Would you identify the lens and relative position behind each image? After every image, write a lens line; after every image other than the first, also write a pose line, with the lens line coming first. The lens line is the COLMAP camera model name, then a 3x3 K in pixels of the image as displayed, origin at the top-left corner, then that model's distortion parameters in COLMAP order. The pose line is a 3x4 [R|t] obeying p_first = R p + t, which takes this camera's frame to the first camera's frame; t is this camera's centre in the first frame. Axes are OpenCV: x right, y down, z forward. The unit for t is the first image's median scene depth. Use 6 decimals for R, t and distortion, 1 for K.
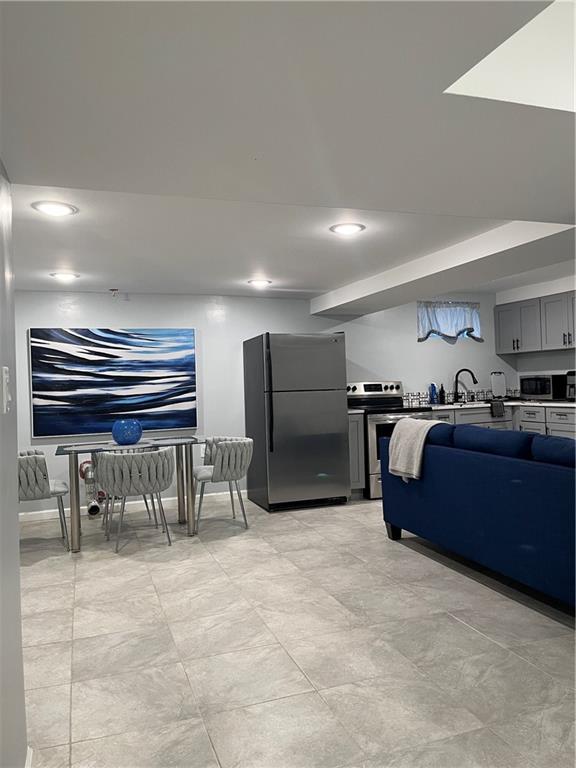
lens RADIAL K [[581.5, 0, 290.0], [0, 581.5, 378.9], [0, 0, 1]] dist [0.062681, -0.080588]
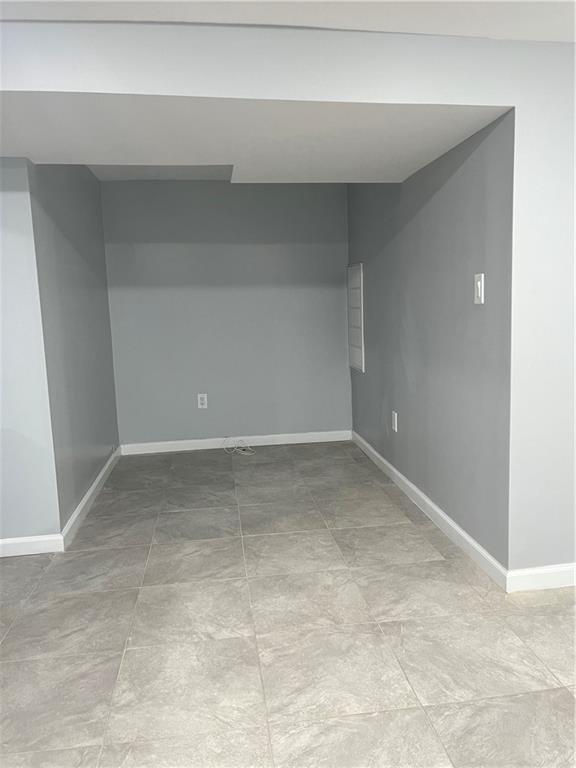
lens RADIAL K [[581.5, 0, 290.0], [0, 581.5, 378.9], [0, 0, 1]] dist [0.062681, -0.080588]
pose [[-0.976985, 0.034329, 0.210526, -0.103986], [0.060572, 0.990984, 0.119503, 0.013203], [-0.204525, 0.129505, -0.970257, 0.885159]]
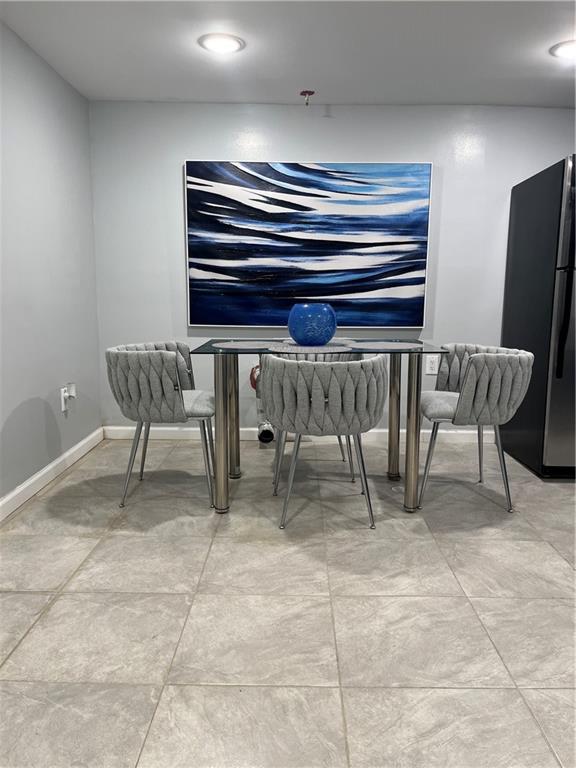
lens RADIAL K [[581.5, 0, 290.0], [0, 581.5, 378.9], [0, 0, 1]] dist [0.062681, -0.080588]
pose [[0.938226, 0.092168, -0.333523, -0.098890], [-0.037819, 0.985412, 0.165928, 0.049171], [0.343951, -0.143064, 0.928025, 0.442241]]
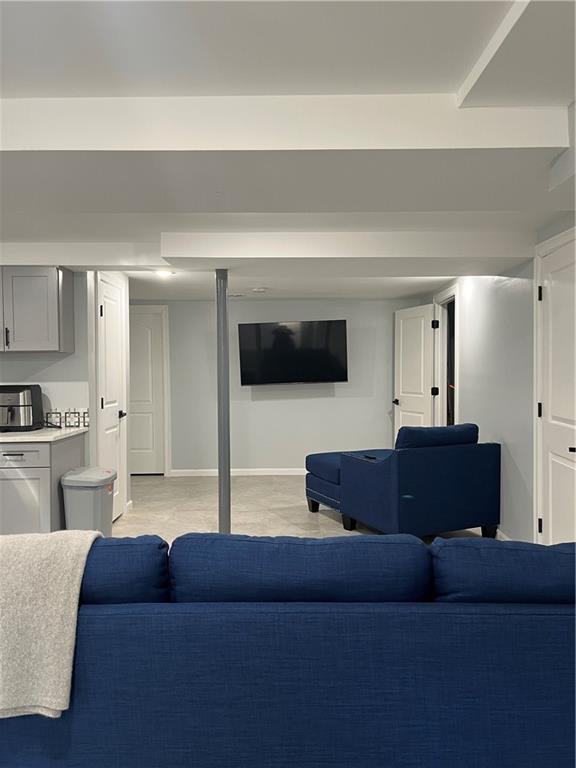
lens RADIAL K [[585.3, 0, 284.9], [0, 585.3, 381.5], [0, 0, 1]] dist [0.061419, -0.097679]
pose [[0.343492, 0.009517, 0.939108, -0.058027], [-0.011870, 0.999913, -0.005791, -0.023626], [-0.939081, -0.009158, 0.343575, 0.618482]]
